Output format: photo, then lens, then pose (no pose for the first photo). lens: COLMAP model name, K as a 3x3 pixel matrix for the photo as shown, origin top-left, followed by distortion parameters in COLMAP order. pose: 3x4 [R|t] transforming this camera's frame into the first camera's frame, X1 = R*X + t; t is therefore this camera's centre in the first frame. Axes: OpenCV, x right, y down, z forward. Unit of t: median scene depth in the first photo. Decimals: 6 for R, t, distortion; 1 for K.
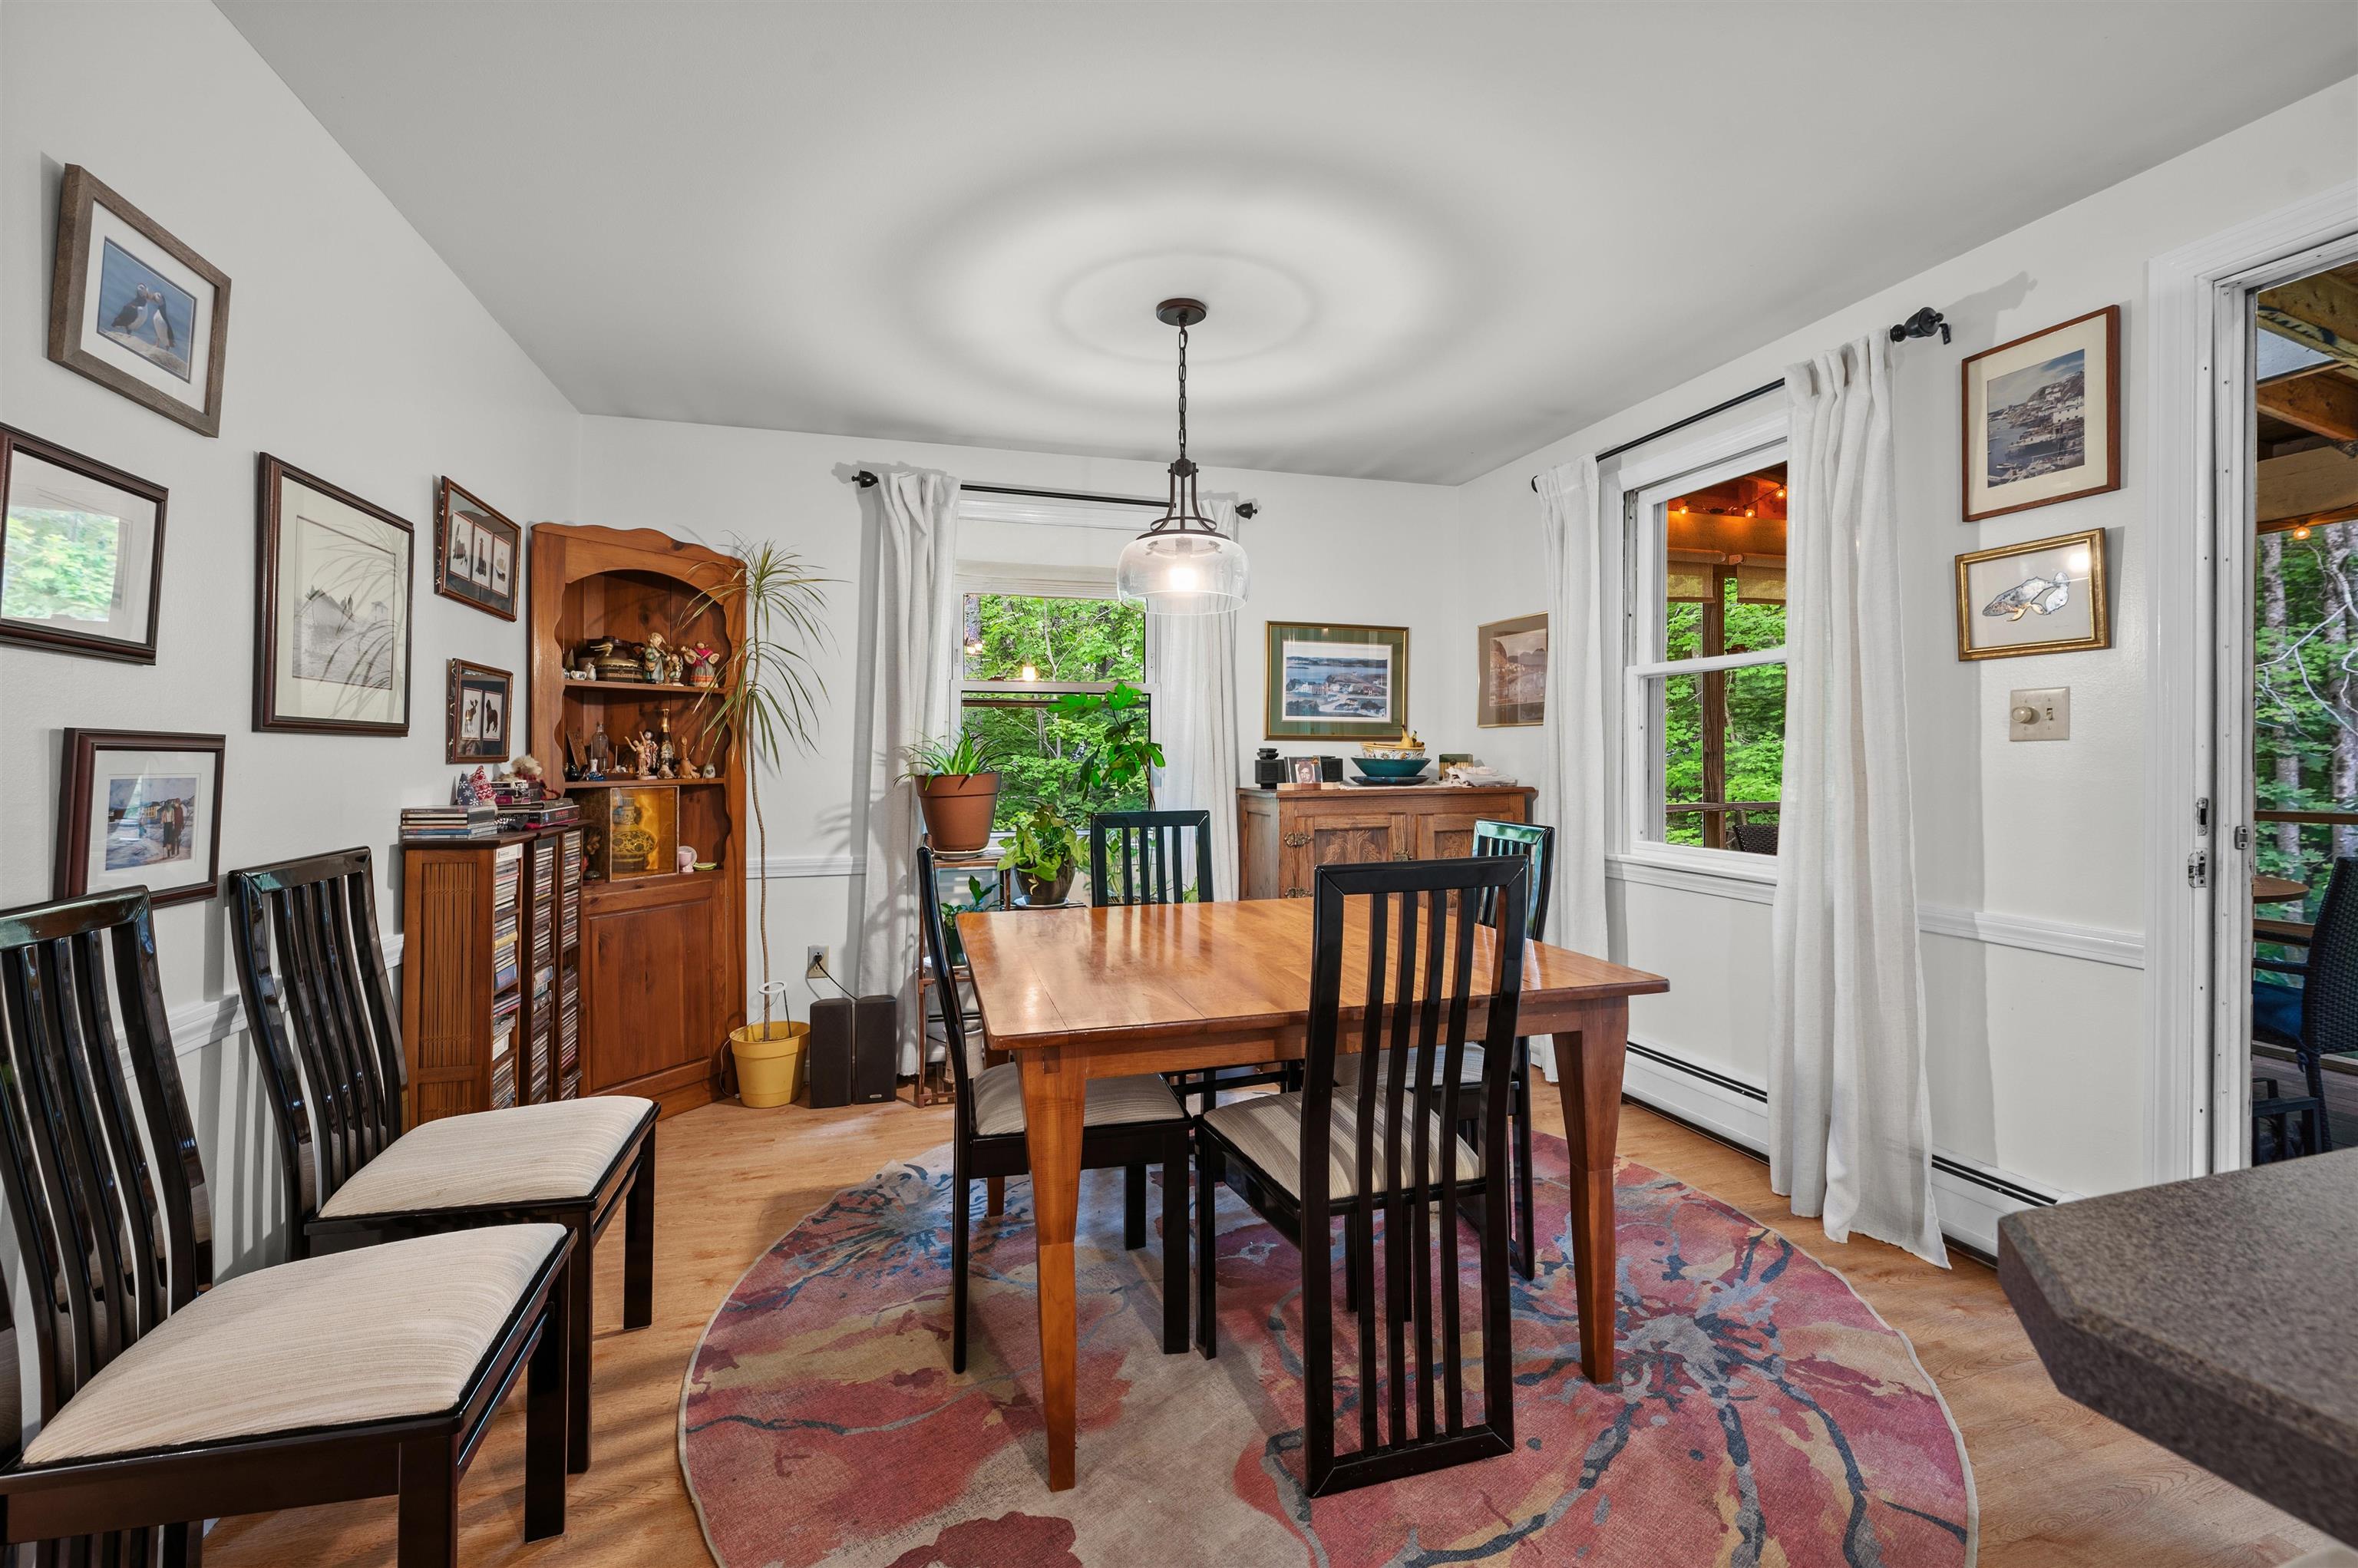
lens RADIAL K [[1017.6, 0, 1172.3], [0, 1017.6, 761.6], [0, 0, 1]] dist [0.004578, -0.001610]
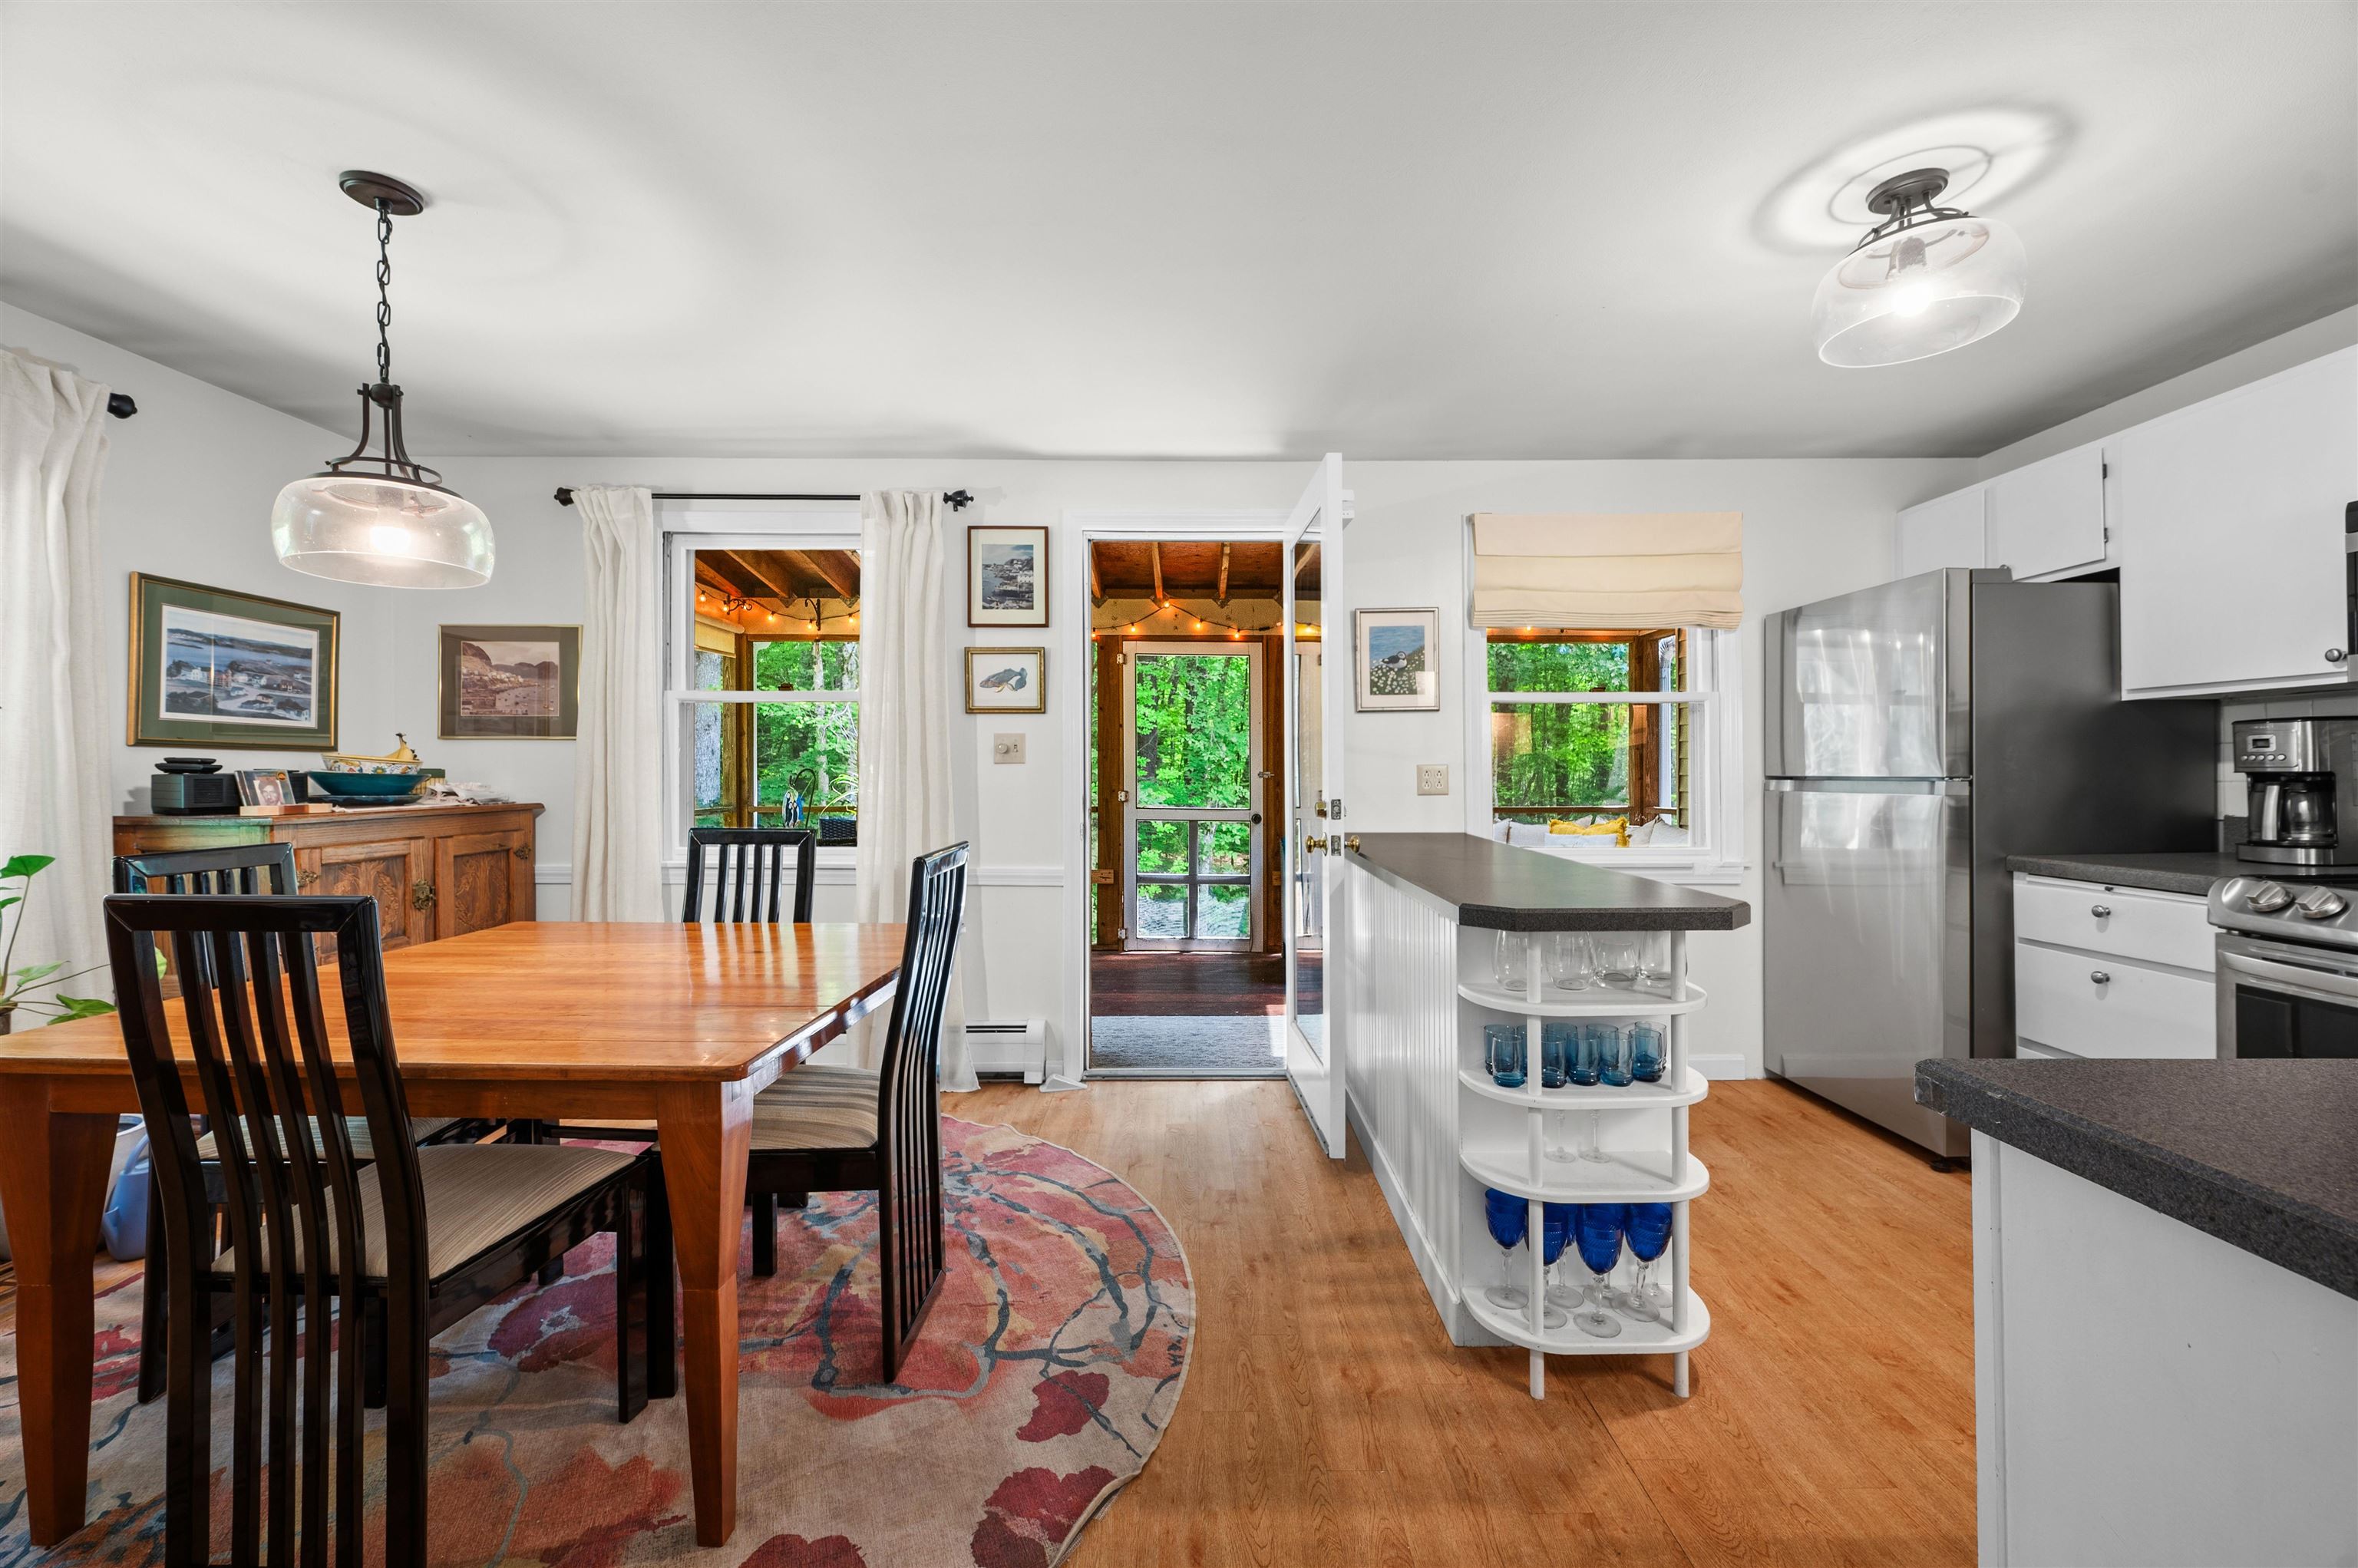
lens RADIAL K [[1017.6, 0, 1170.2], [0, 1017.6, 784.4], [0, 0, 1]] dist [0.004578, -0.001610]
pose [[0.274925, -0.007483, 0.961437, -0.744767], [0.001711, 0.999972, 0.007293, 0.002001], [-0.961464, -0.000361, 0.274930, 0.277248]]
